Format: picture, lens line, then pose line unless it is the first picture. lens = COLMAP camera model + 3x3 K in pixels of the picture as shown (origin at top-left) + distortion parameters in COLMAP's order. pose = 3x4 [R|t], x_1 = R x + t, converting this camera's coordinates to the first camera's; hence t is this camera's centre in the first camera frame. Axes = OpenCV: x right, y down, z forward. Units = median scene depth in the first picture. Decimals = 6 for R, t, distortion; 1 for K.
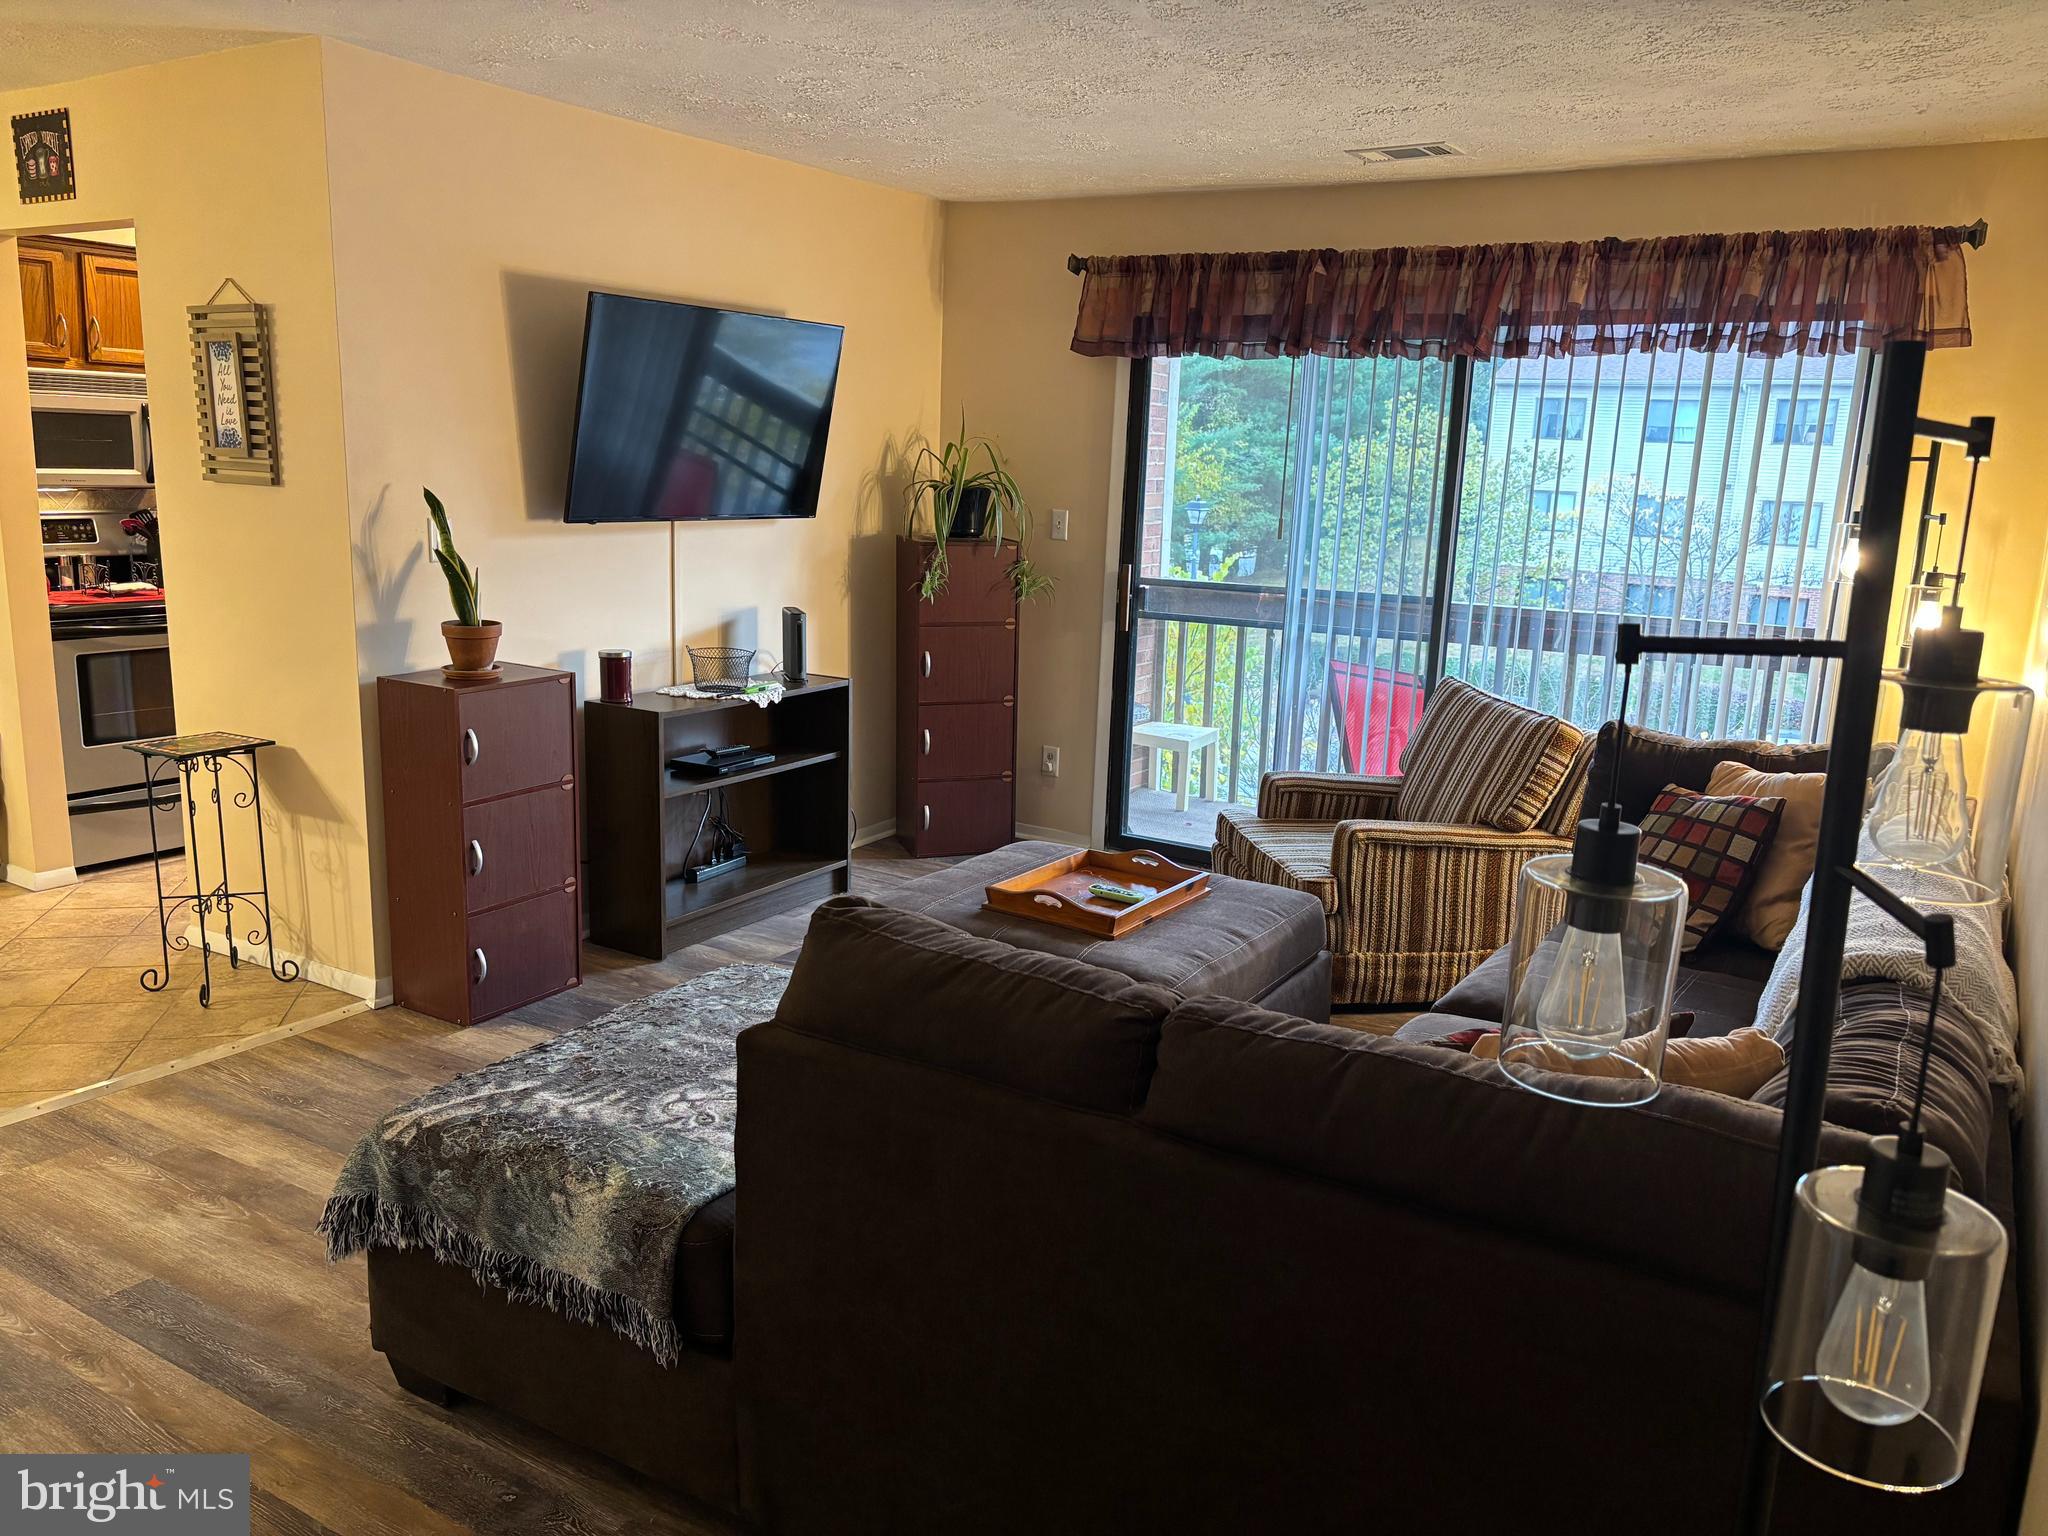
lens RADIAL K [[1572.1, 0, 1024.0], [0, 1572.1, 768.0], [0, 0, 1]] dist [0.051471, -0.057142]
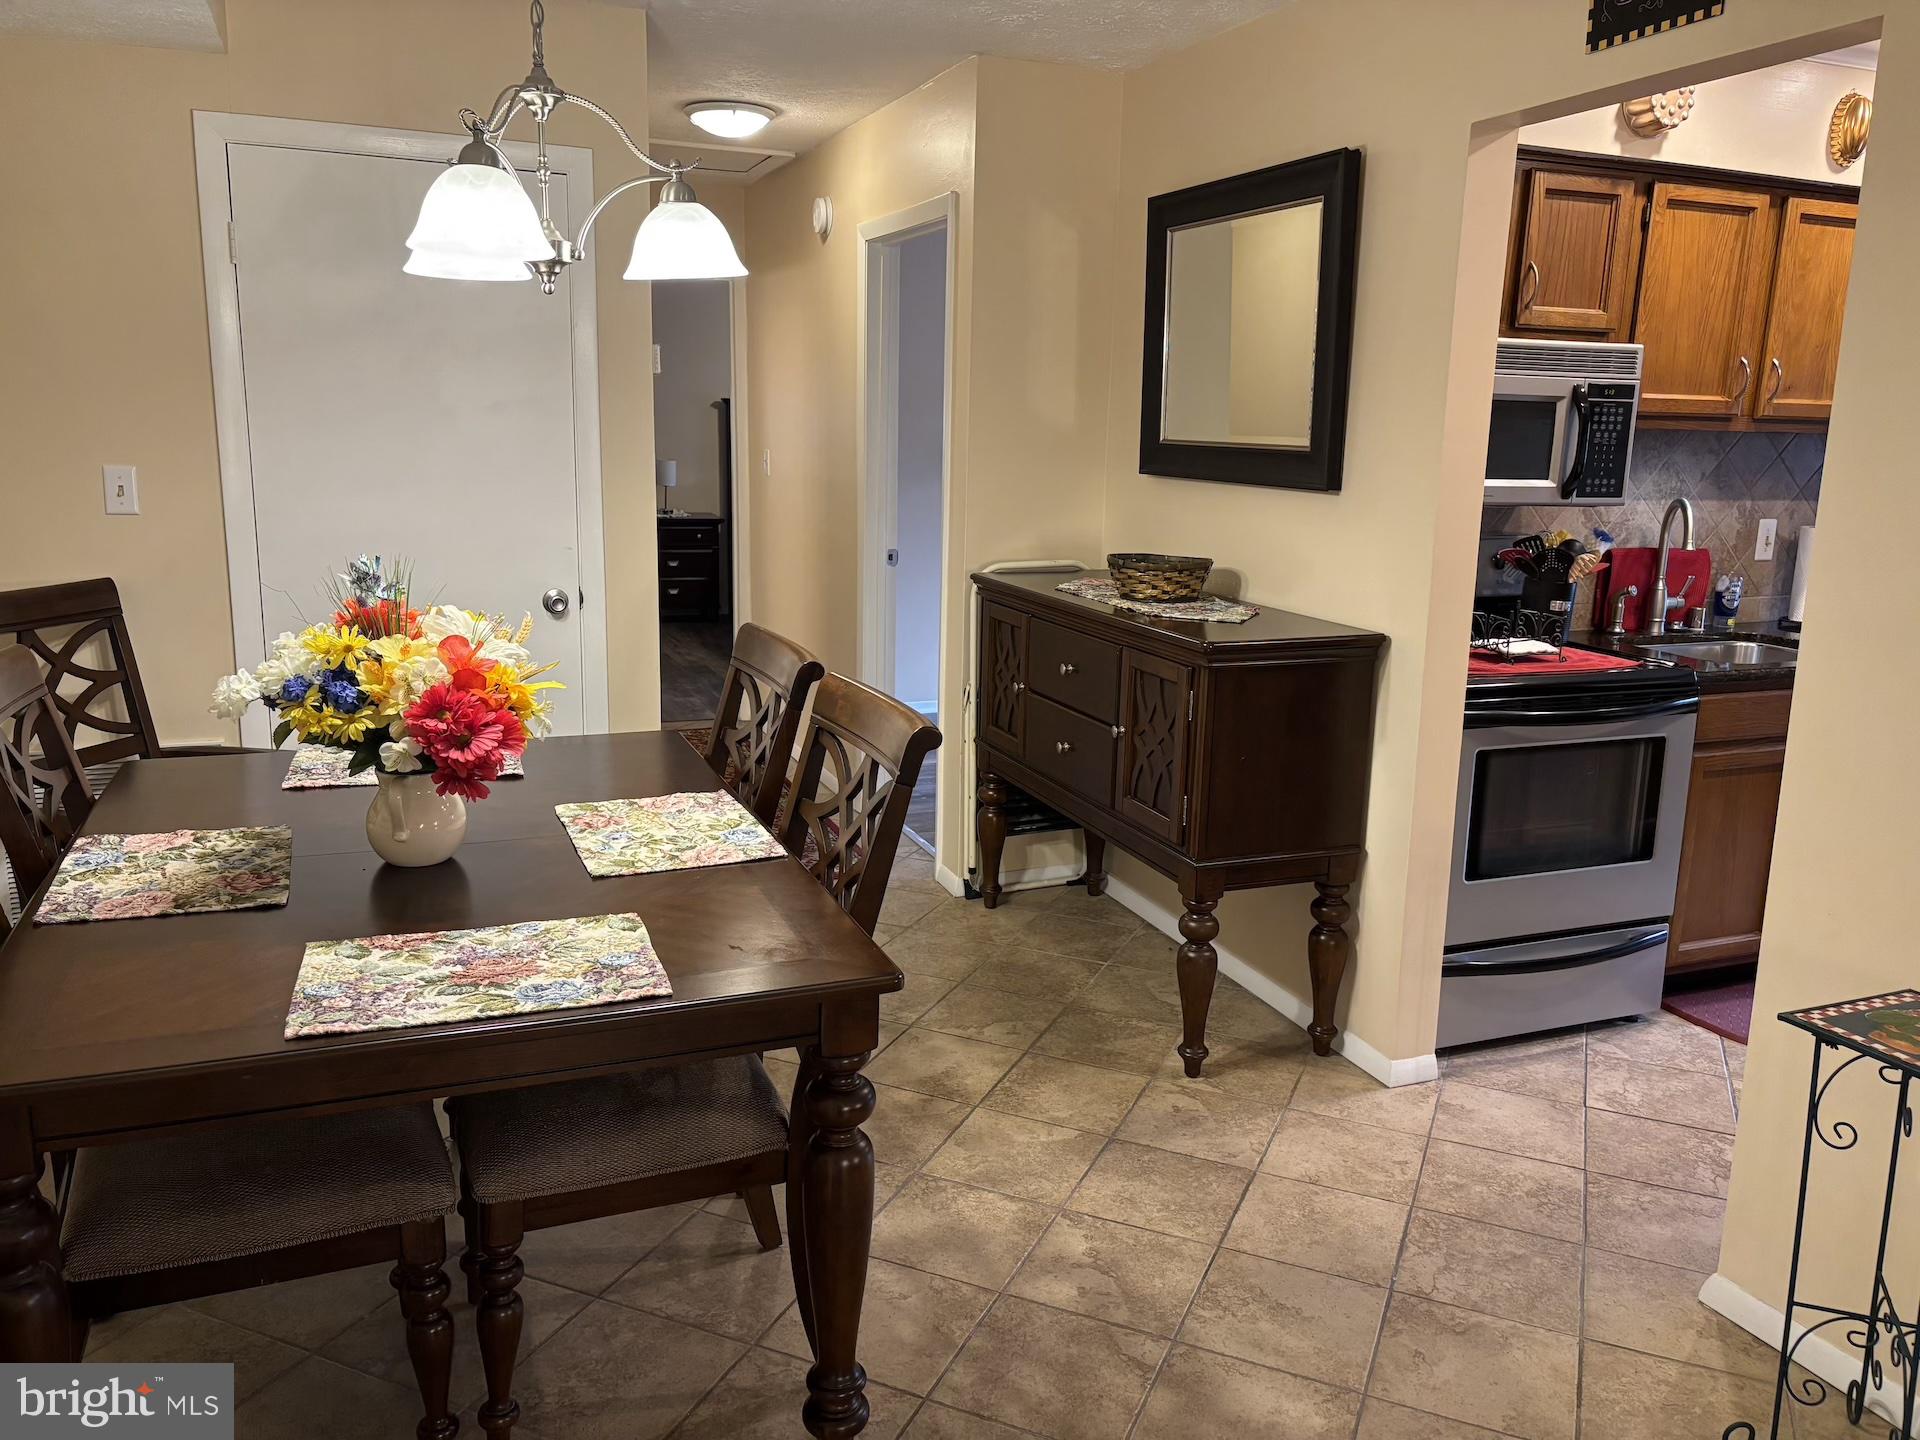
lens RADIAL K [[1473.9, 0, 960.0], [0, 1473.9, 720.0], [0, 0, 1]] dist [0.051471, -0.057142]
pose [[0.805387, 0.103752, -0.583599, -0.482255], [-0.115422, 0.993166, 0.017278, -0.082896], [0.581403, 0.053444, 0.811858, 0.419585]]
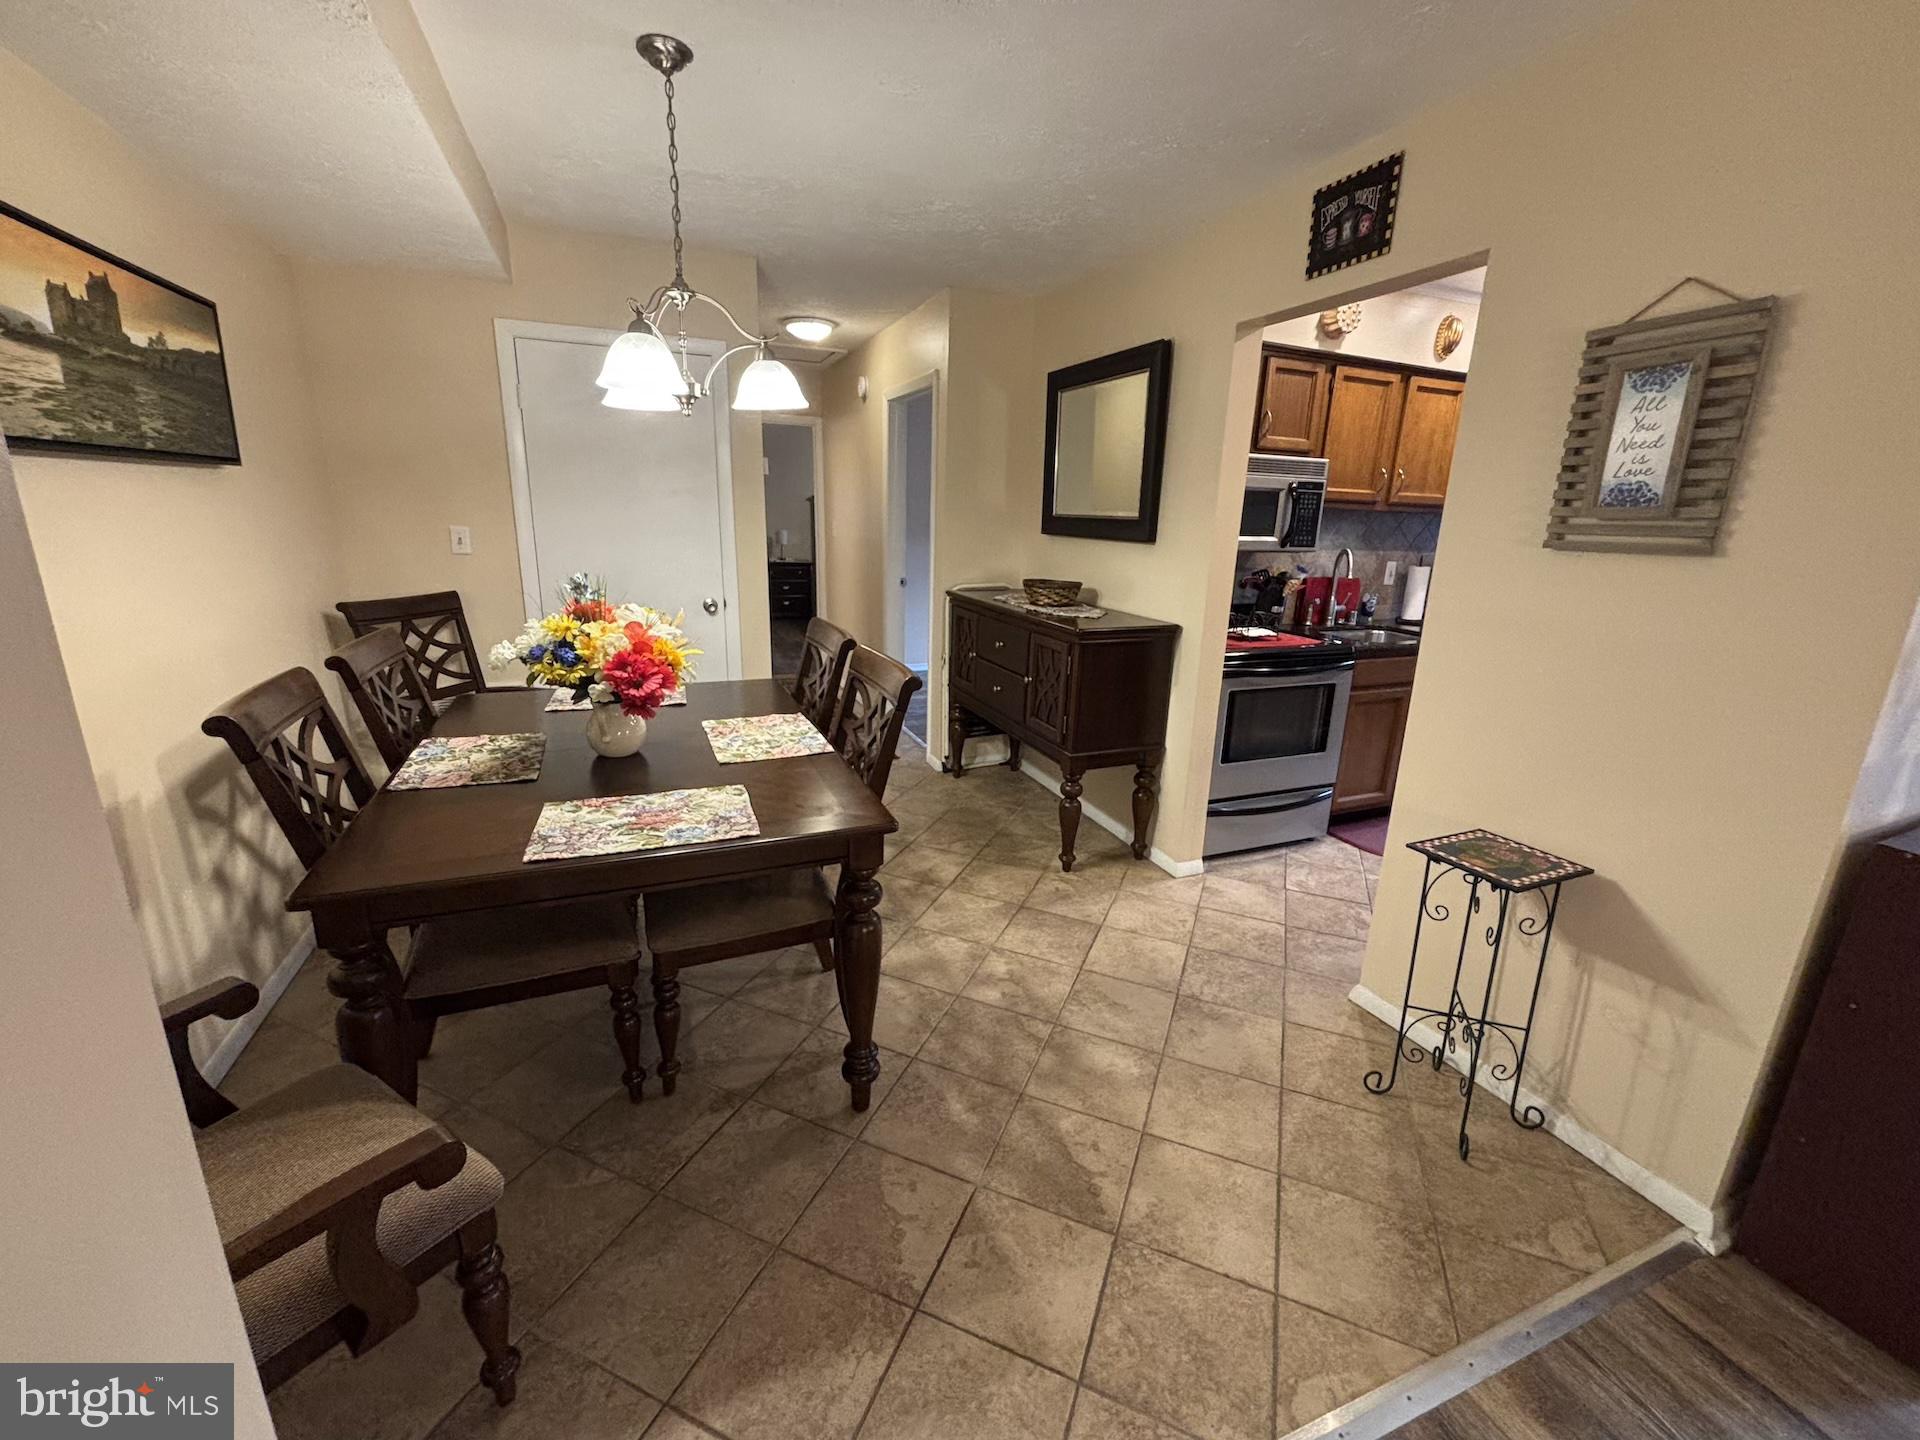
lens RADIAL K [[775.9, 0, 944.9], [0, 775.9, 722.6], [0, 0, 1]] dist [0.001467, -0.000017]
pose [[0.804063, 0.141982, -0.577342, -0.506091], [-0.117724, 0.989861, 0.079477, -0.081935], [0.582772, 0.004063, 0.812625, 0.465041]]
